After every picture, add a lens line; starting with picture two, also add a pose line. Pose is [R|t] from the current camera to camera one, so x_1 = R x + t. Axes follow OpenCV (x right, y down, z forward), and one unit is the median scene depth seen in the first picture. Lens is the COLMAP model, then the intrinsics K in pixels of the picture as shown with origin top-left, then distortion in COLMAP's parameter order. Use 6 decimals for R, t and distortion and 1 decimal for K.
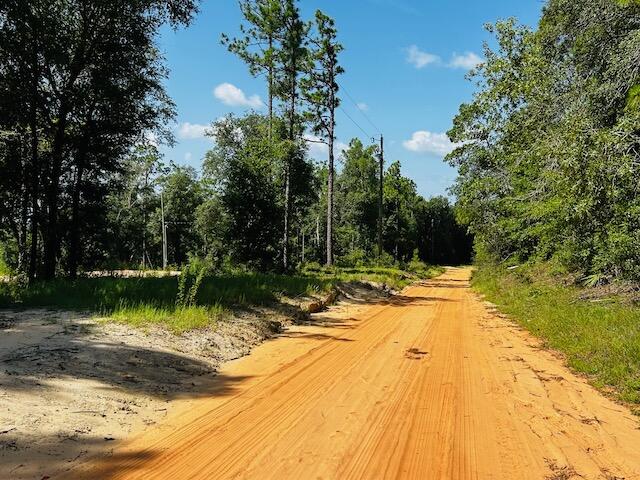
lens RADIAL K [[633.9, 0, 315.7], [0, 633.9, 242.3], [0, 0, 1]] dist [0.105775, -0.210961]
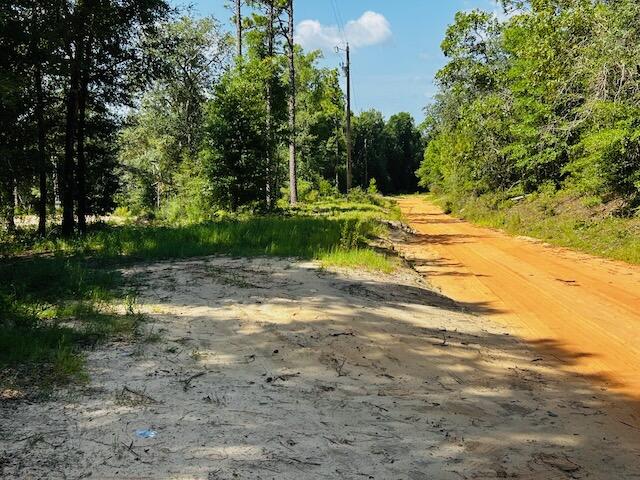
lens RADIAL K [[831.6, 0, 320.0], [0, 831.6, 240.0], [0, 0, 1]] dist [0.102359, 0.000178]
pose [[0.985833, -0.041330, 0.162557, -0.186663], [0.027032, 0.995646, 0.089210, -0.016986], [-0.165537, -0.083552, 0.982658, -0.145487]]
